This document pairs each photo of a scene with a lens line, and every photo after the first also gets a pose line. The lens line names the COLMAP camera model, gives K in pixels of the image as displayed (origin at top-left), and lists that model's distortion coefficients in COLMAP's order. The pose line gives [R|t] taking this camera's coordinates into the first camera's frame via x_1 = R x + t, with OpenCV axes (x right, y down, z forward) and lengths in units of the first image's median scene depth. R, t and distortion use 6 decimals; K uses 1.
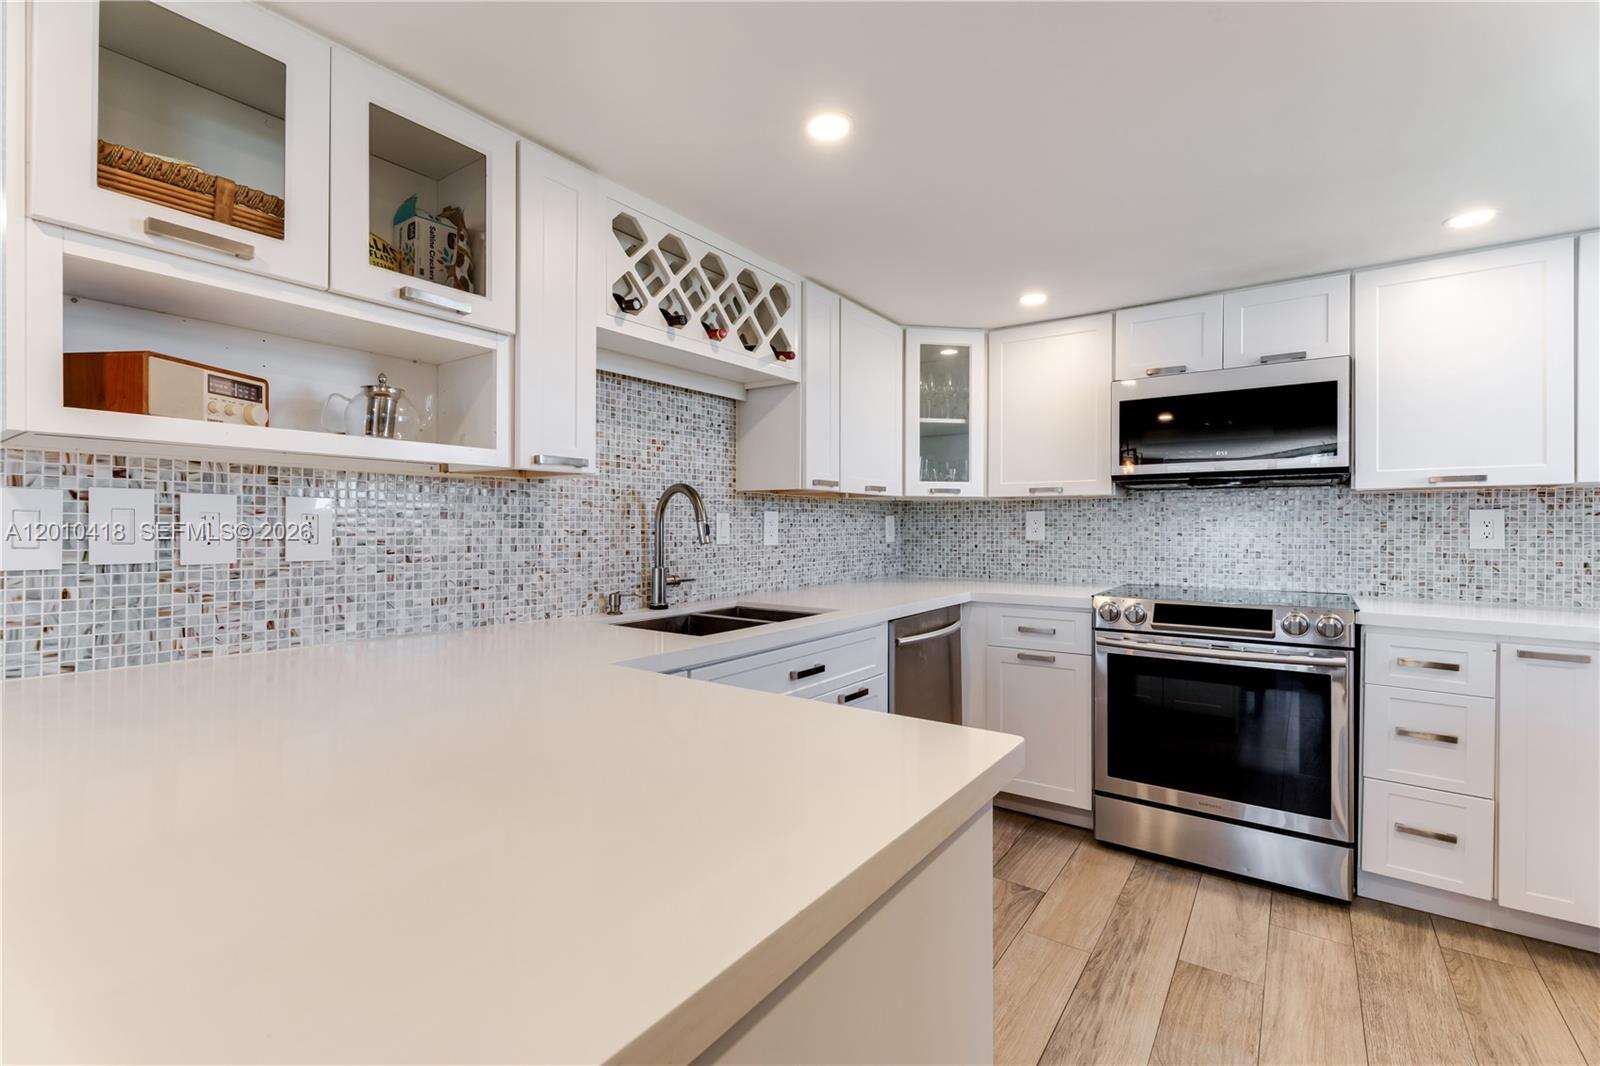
lens RADIAL K [[700.2, 0, 800.1], [0, 700.2, 526.6], [0, 0, 1]] dist [-0.000496, 0.000299]
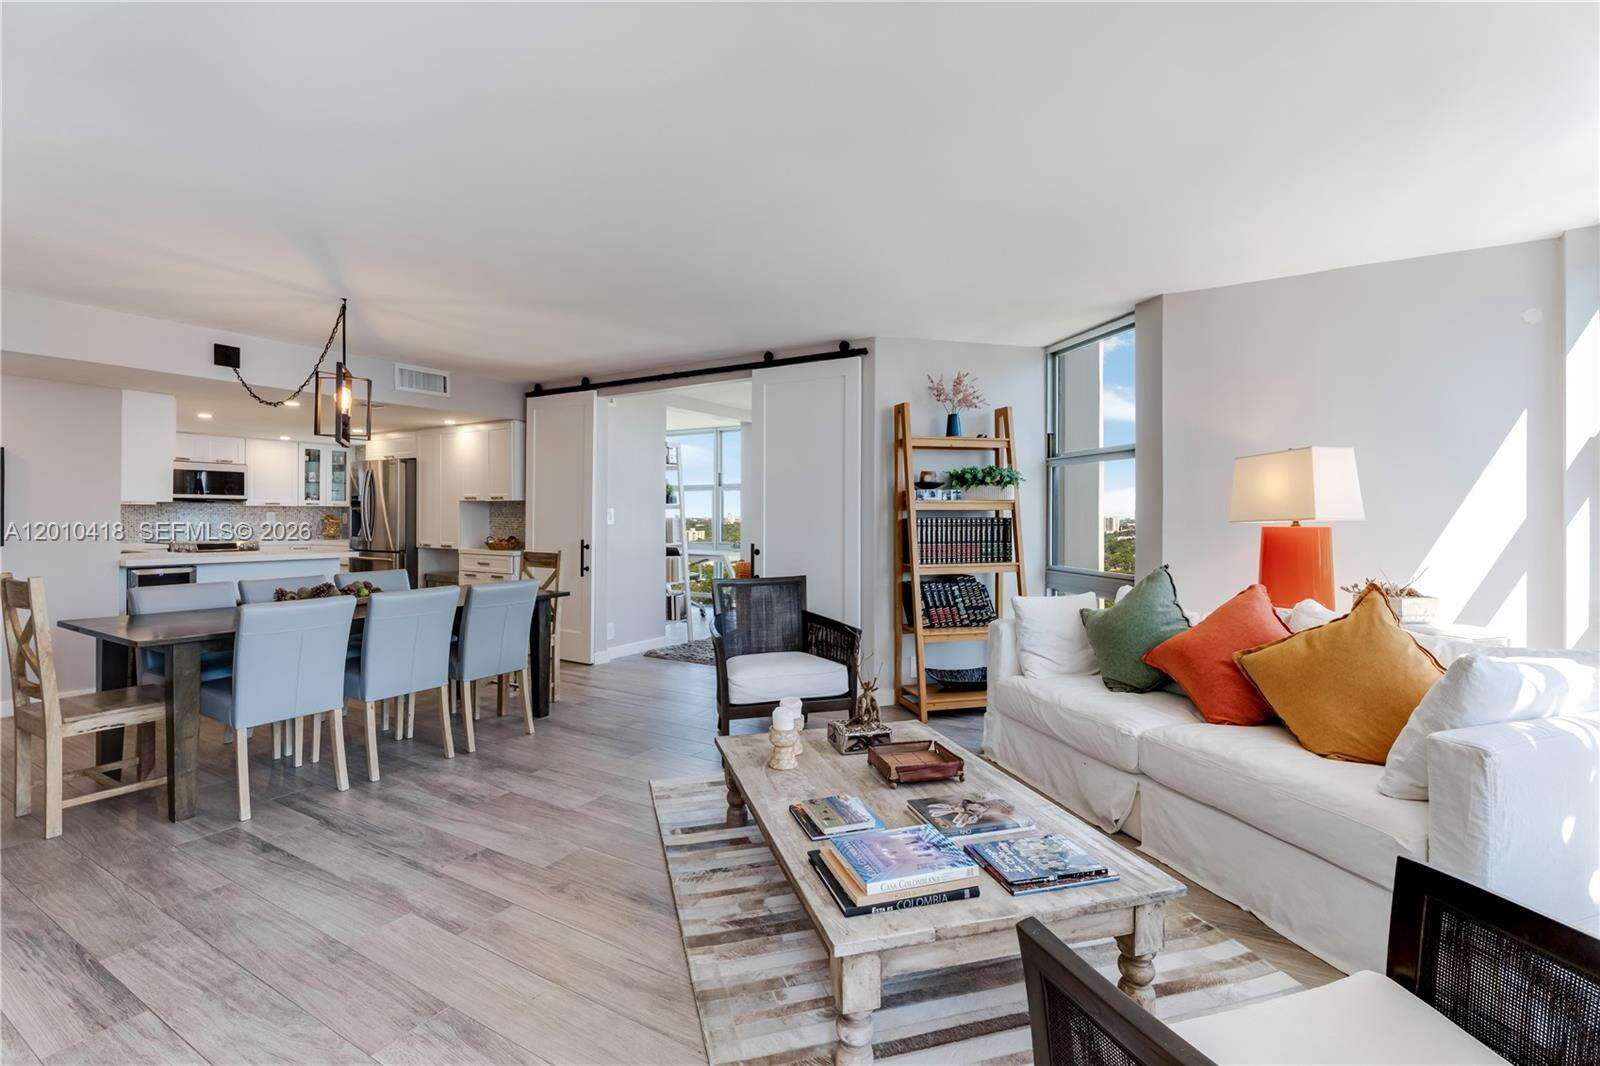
lens RADIAL K [[731.3, 0, 783.5], [0, 731.3, 513.9], [0, 0, 1]] dist [0.003698, -0.000495]
pose [[-0.068135, -0.004048, 0.997668, -3.229451], [-0.004904, 0.999981, 0.003723, -0.048078], [-0.997664, -0.004639, -0.068153, -1.459653]]
